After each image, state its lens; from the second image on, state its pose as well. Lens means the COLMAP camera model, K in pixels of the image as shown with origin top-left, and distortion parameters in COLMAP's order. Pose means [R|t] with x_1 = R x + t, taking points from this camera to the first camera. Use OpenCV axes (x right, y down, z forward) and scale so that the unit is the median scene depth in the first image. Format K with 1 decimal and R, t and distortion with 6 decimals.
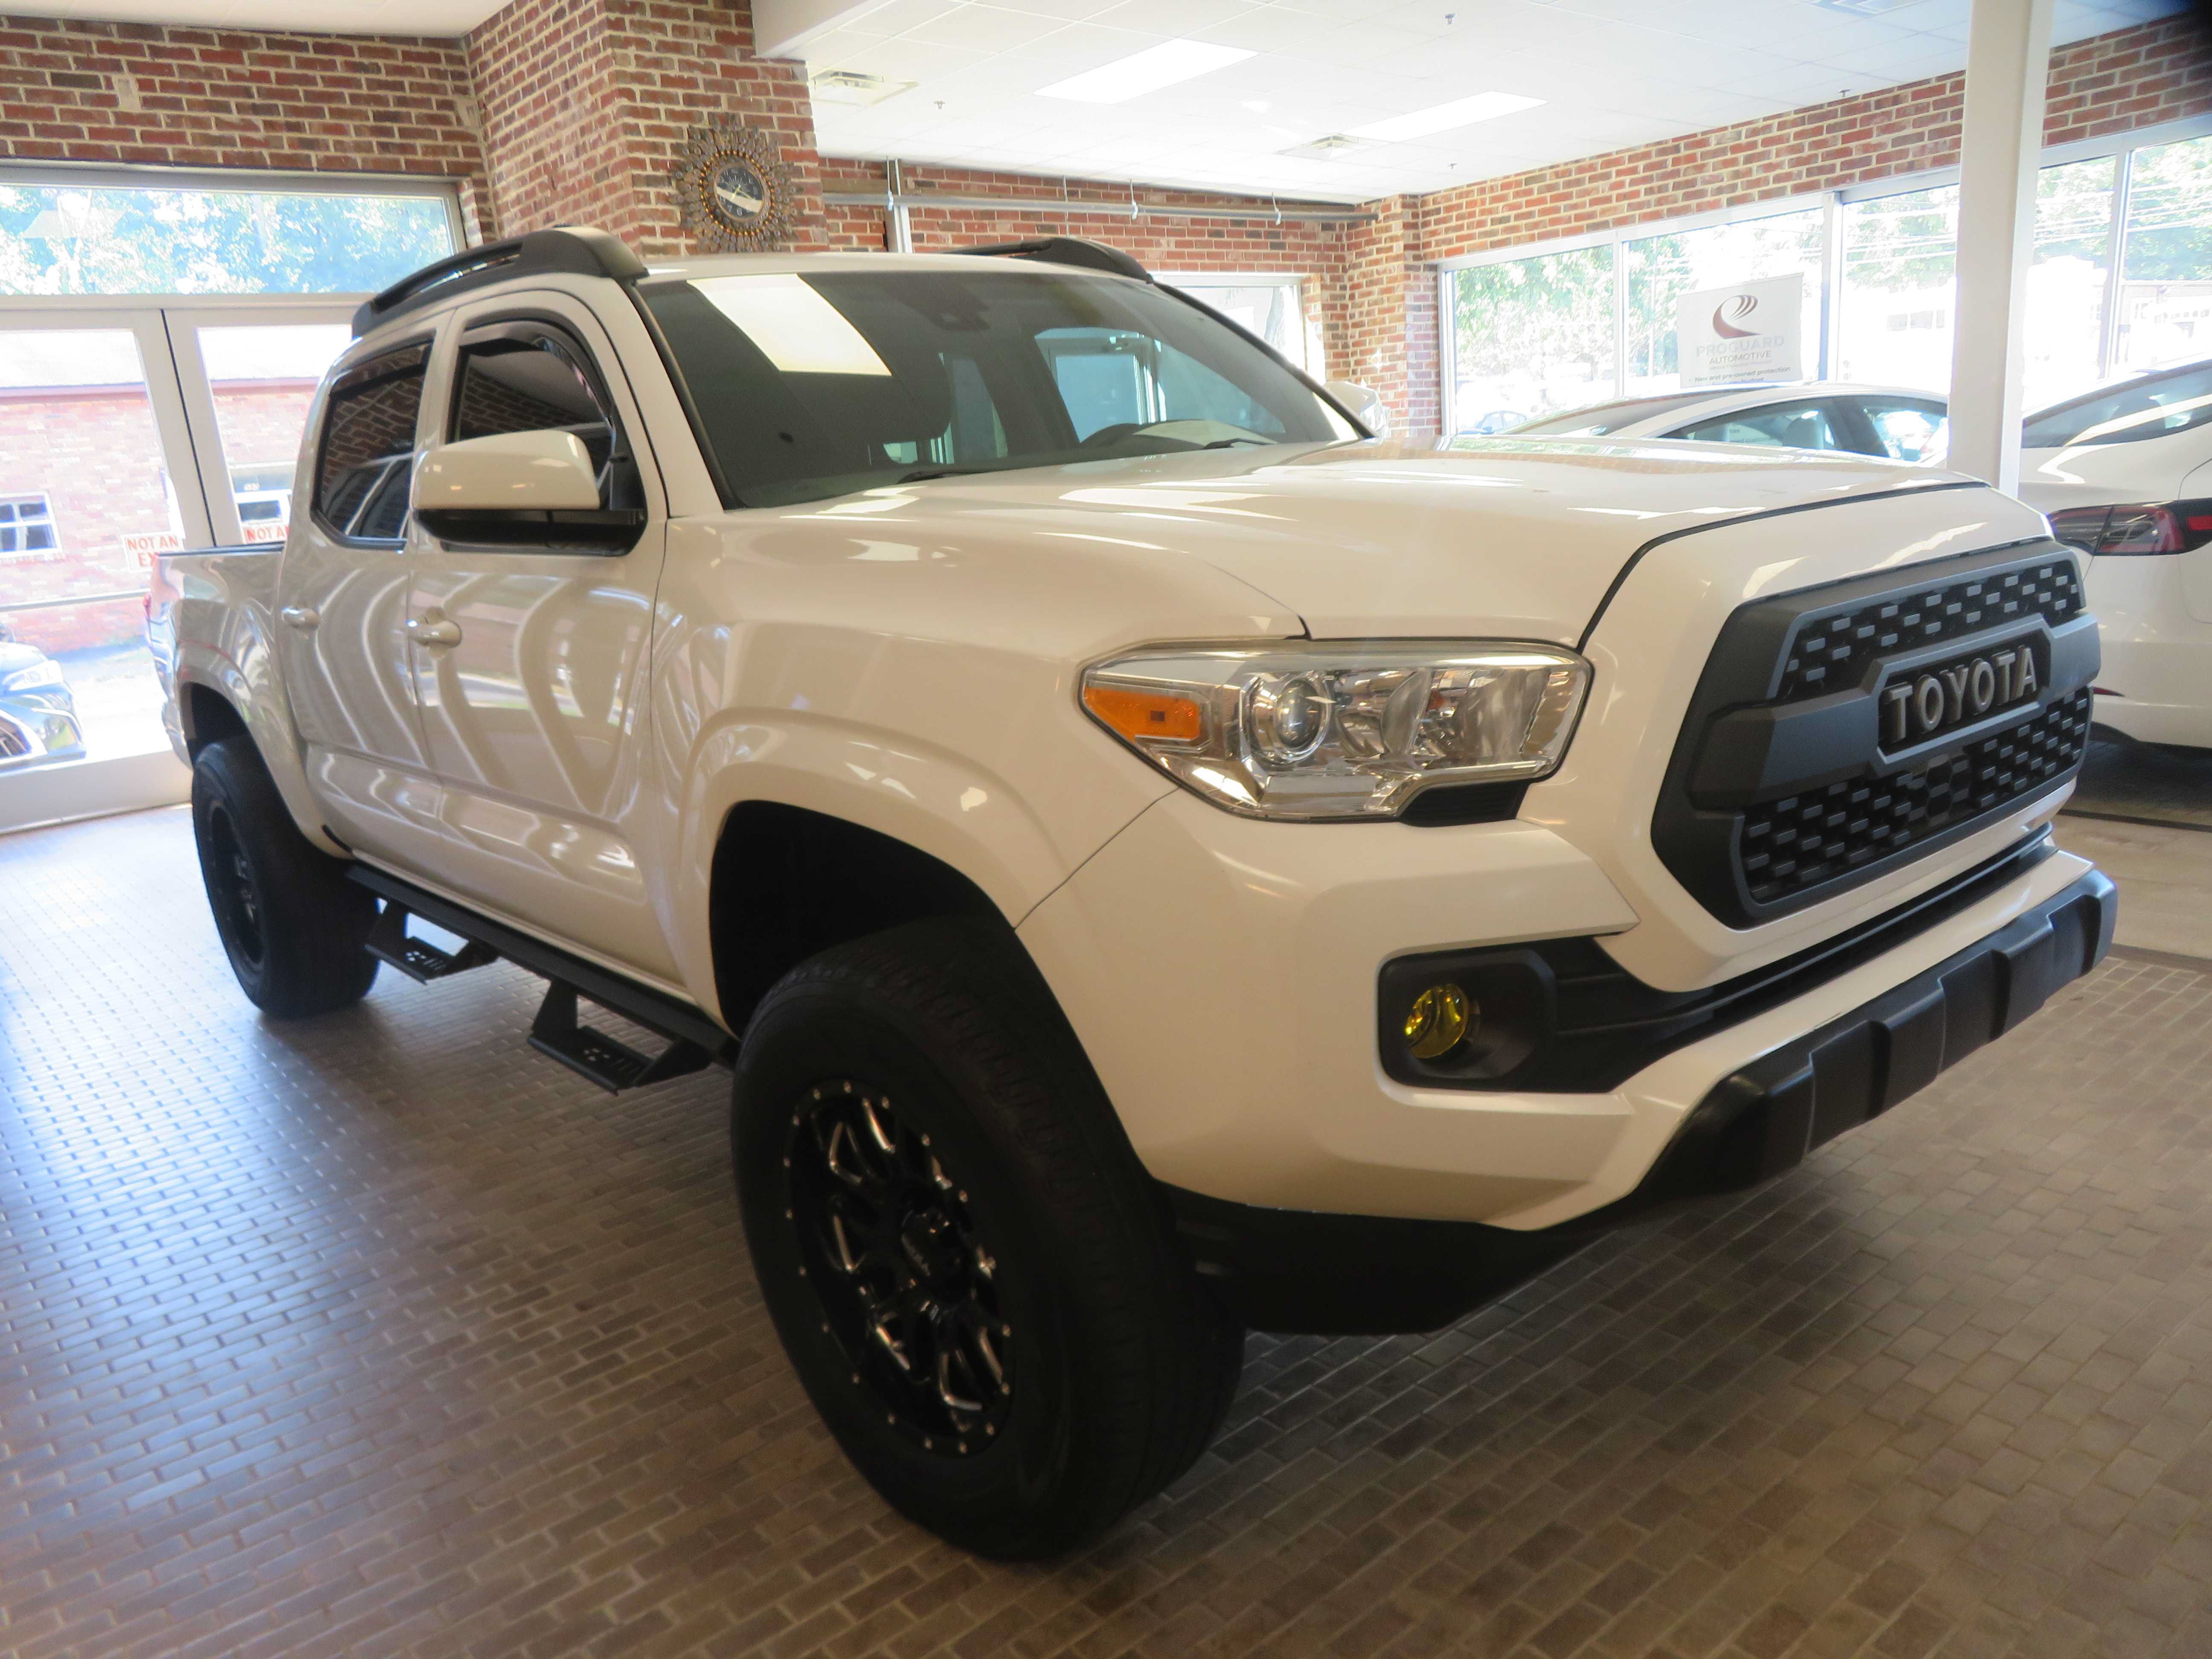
lens RADIAL K [[1632.3, 0, 1081.8], [0, 1632.3, 832.6], [0, 0, 1]] dist [0.012674, 0.040499]
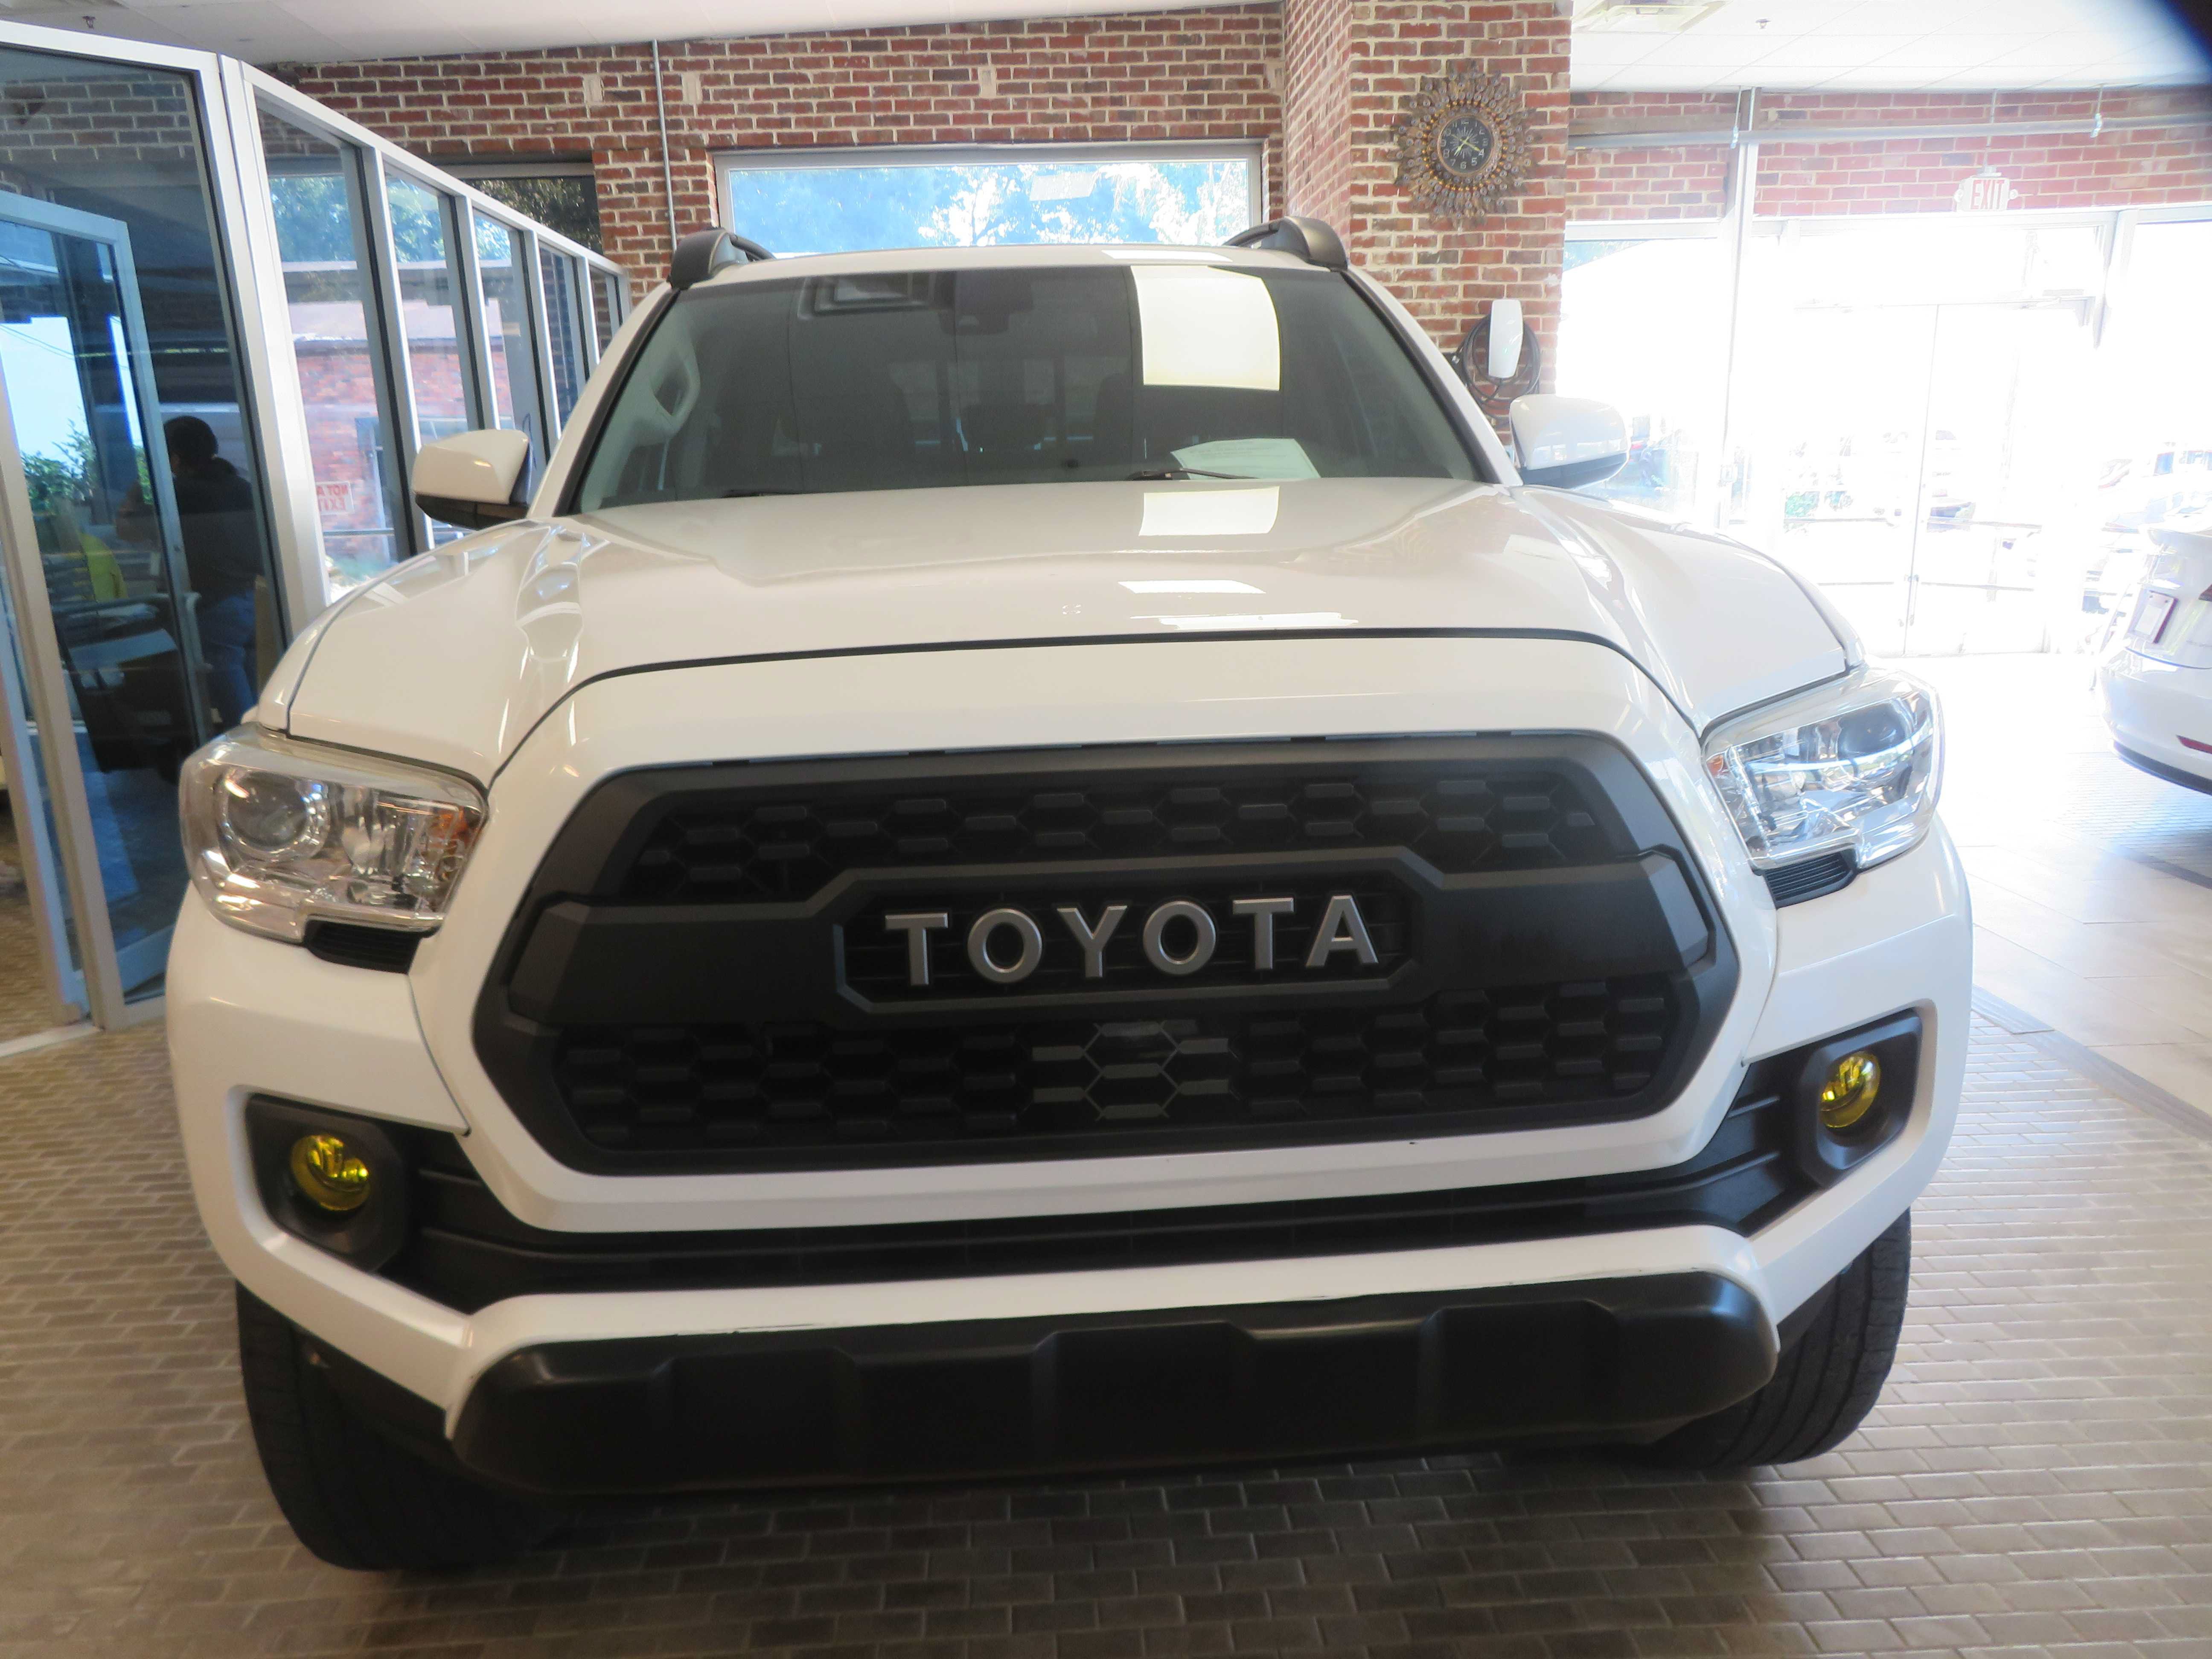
lens RADIAL K [[1603.7, 0, 1035.0], [0, 1603.7, 838.5], [0, 0, 1]] dist [0.018241, 0.056765]
pose [[0.817922, 0.200631, -0.539214, 0.168912], [-0.178929, 0.979455, 0.093023, -0.037263], [0.546798, 0.020396, 0.837016, 0.082490]]
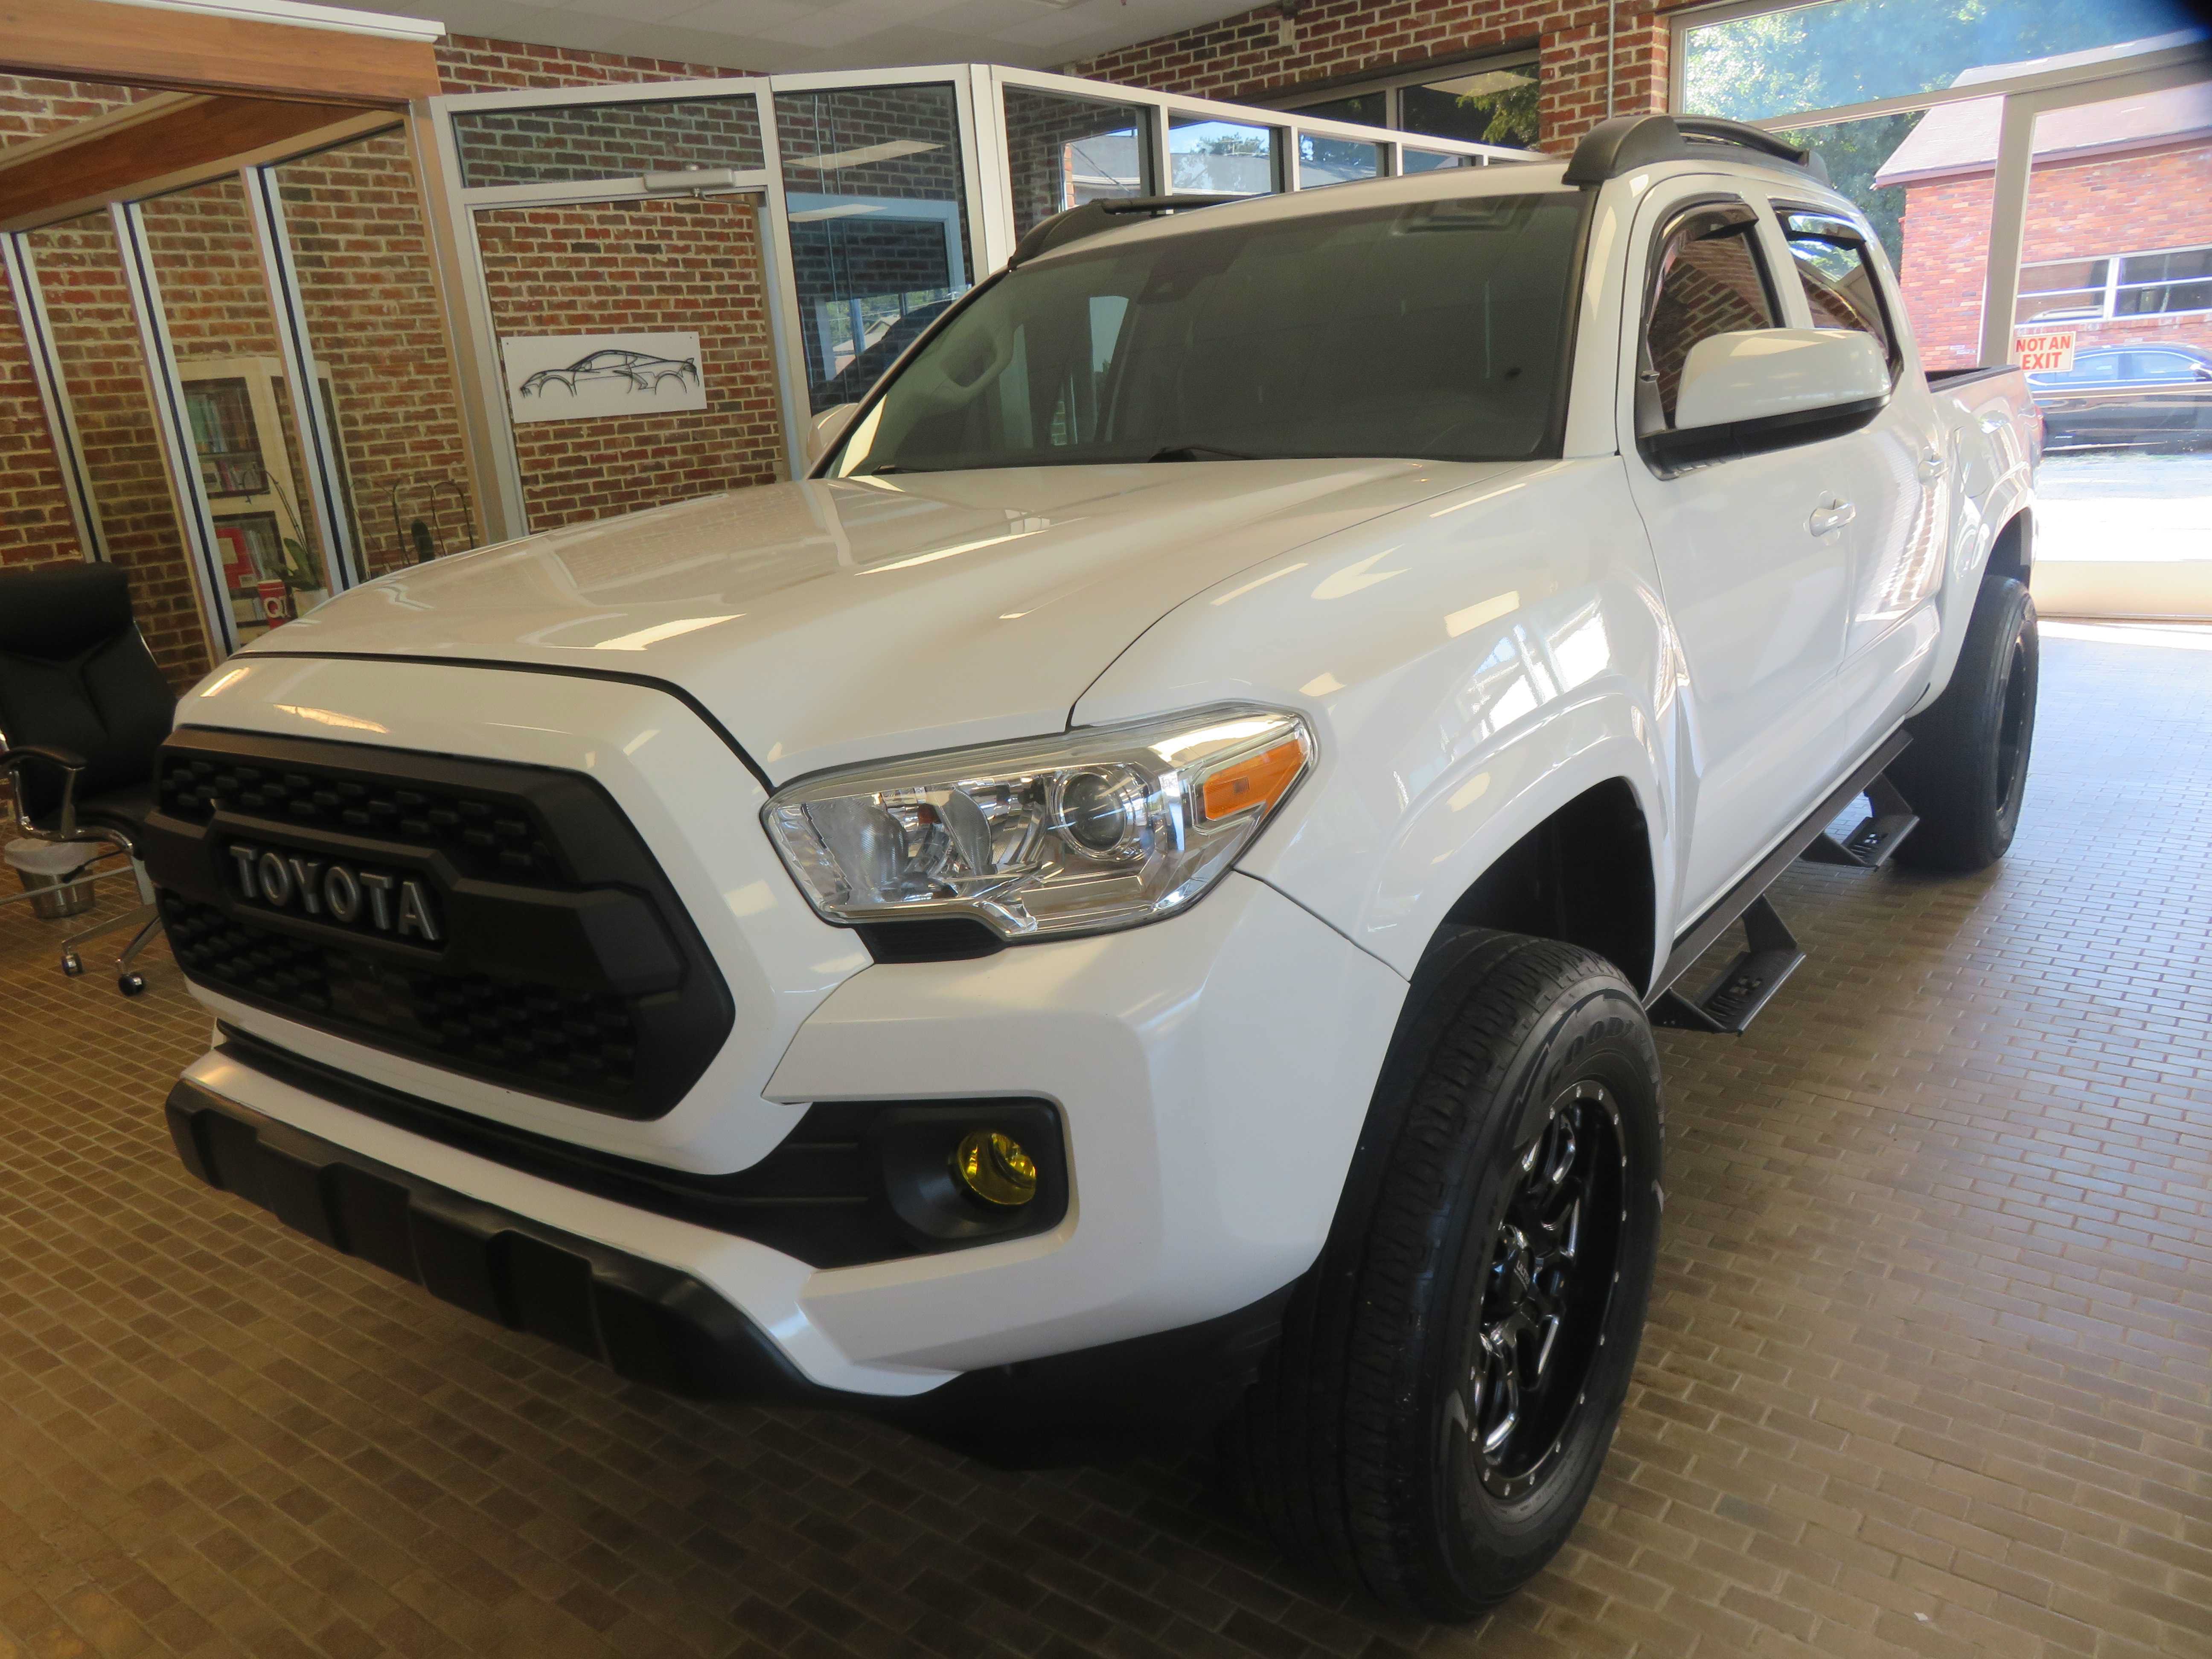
lens RADIAL K [[1630.1, 0, 1092.3], [0, 1630.1, 832.2], [0, 0, 1]] dist [0.009720, 0.060298]
pose [[0.316824, 0.320957, -0.892530, 0.287982], [-0.182904, 0.944018, 0.274546, -0.087700], [0.930682, 0.076265, 0.357792, 0.208625]]
